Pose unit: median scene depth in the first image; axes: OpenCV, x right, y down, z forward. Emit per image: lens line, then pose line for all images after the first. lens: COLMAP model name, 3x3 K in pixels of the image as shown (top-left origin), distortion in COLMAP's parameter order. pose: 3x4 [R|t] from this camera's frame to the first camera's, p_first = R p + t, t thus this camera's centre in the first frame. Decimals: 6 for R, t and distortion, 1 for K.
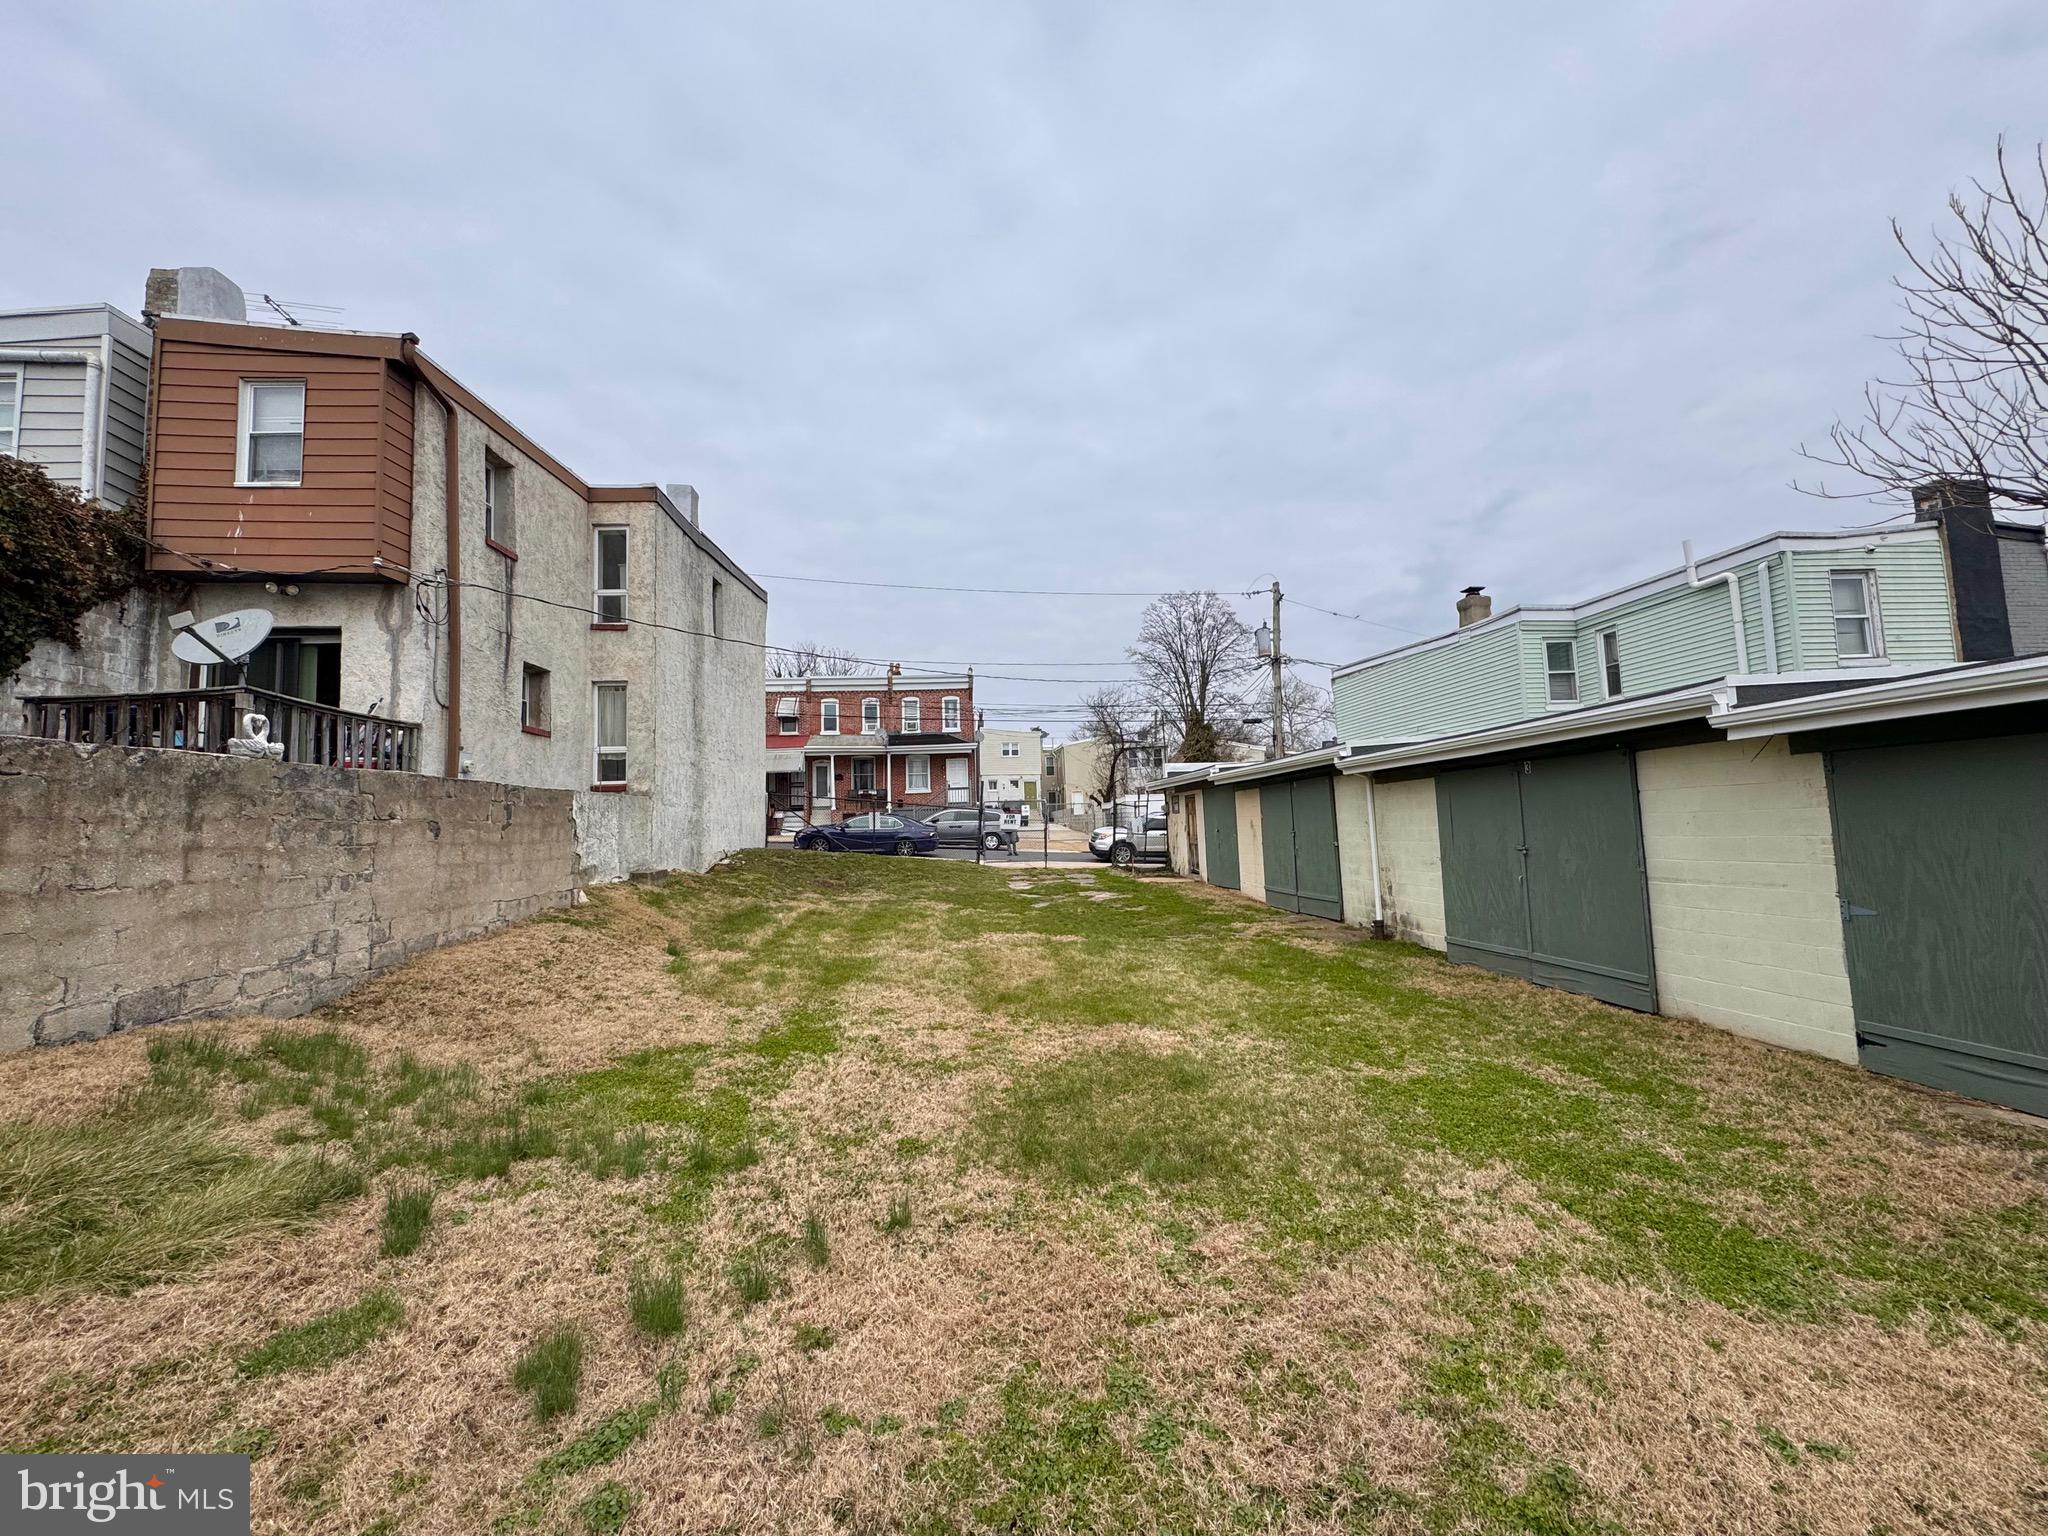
lens RADIAL K [[812.0, 0, 1027.8], [0, 812.0, 765.7], [0, 0, 1]] dist [-0.003021, 0.000485]
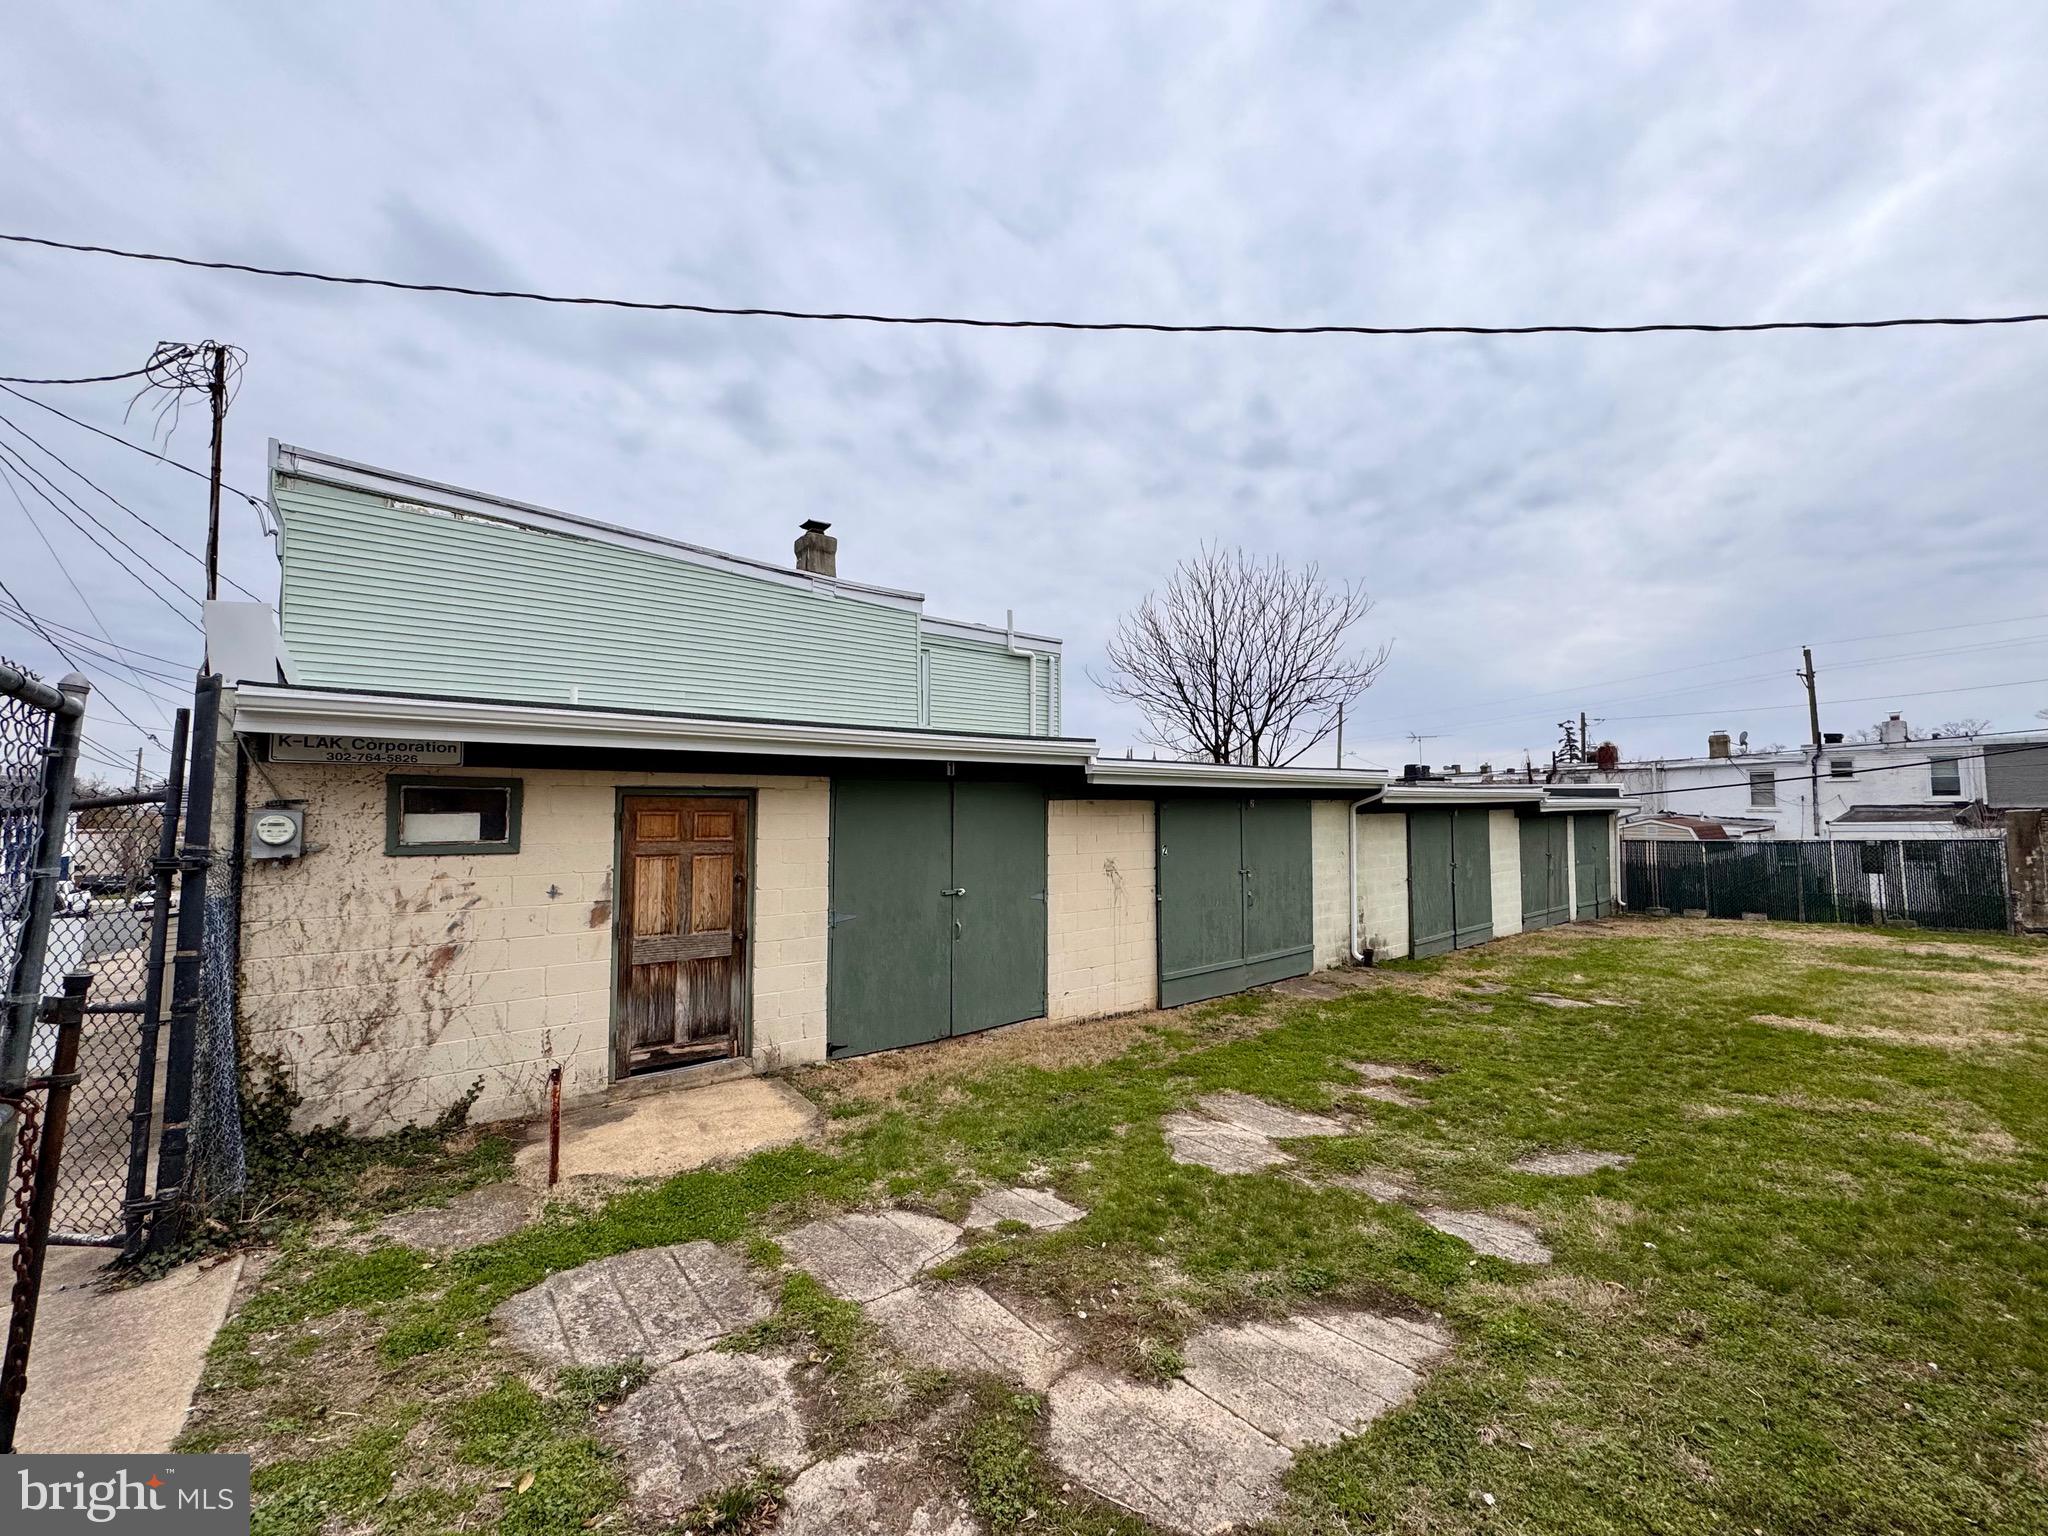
lens RADIAL K [[812.0, 0, 1027.8], [0, 812.0, 765.7], [0, 0, 1]] dist [-0.003021, 0.000485]
pose [[-0.549361, 0.082015, 0.831550, -0.193643], [-0.040665, 0.991368, -0.124643, 0.111965], [-0.834595, -0.102289, -0.541284, 2.000885]]
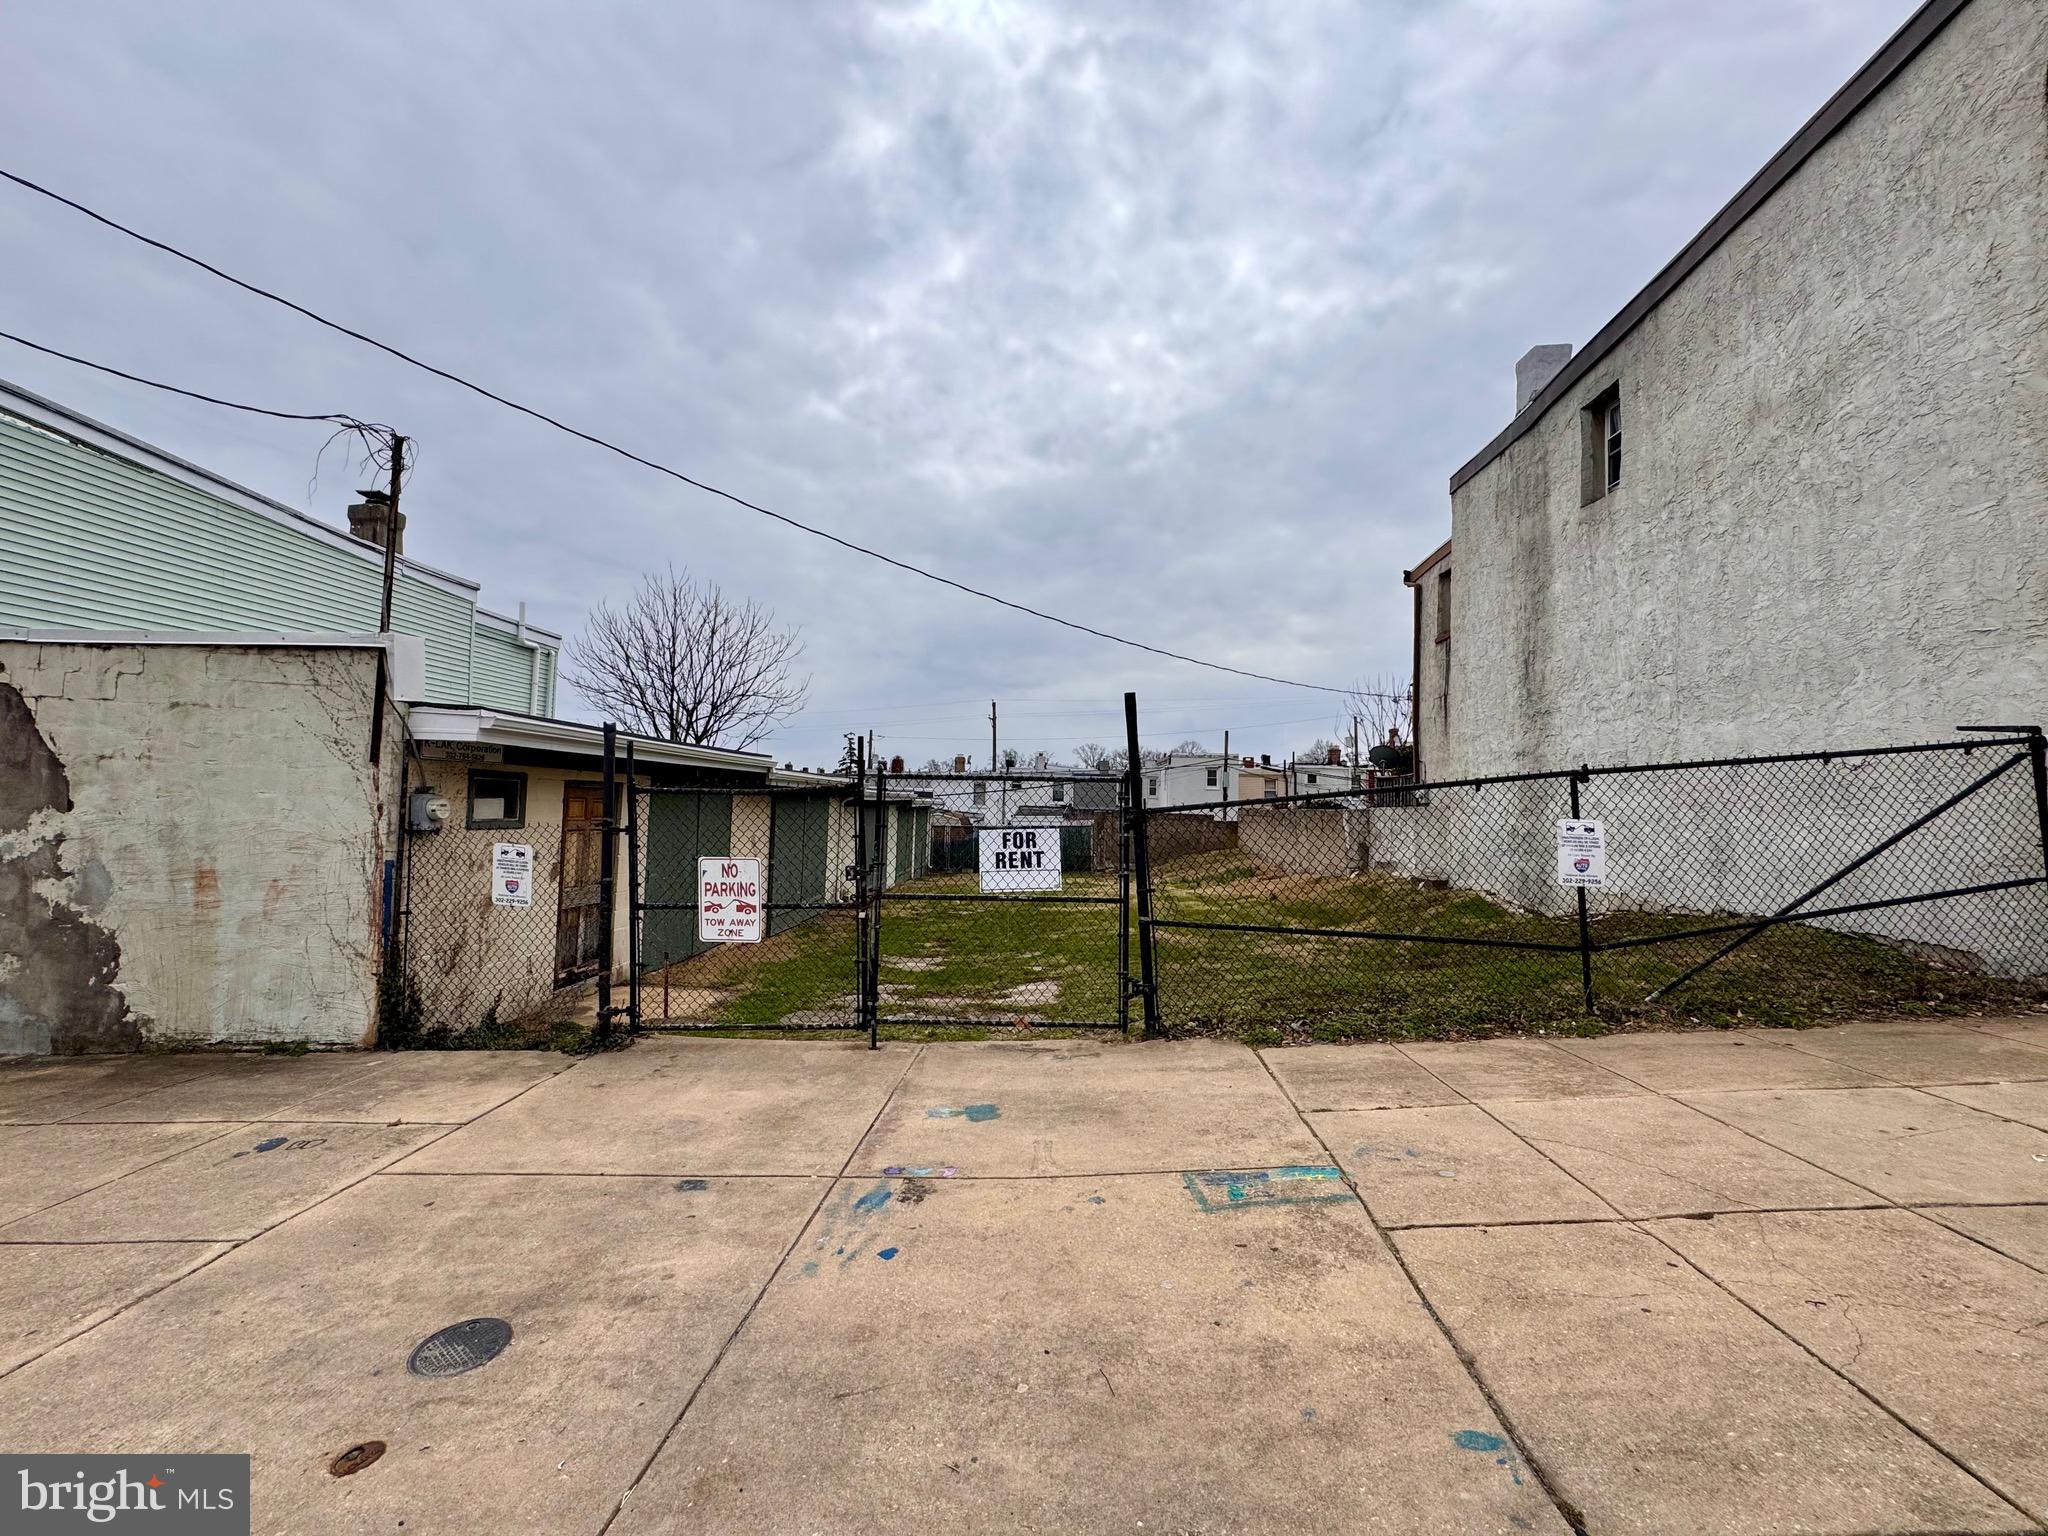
lens RADIAL K [[812.0, 0, 1027.8], [0, 812.0, 765.7], [0, 0, 1]] dist [-0.003021, 0.000485]
pose [[-0.989986, 0.015839, 0.140273, -0.124419], [-0.002453, 0.991606, -0.129274, 0.149545], [-0.141143, -0.128324, -0.981637, 2.580060]]
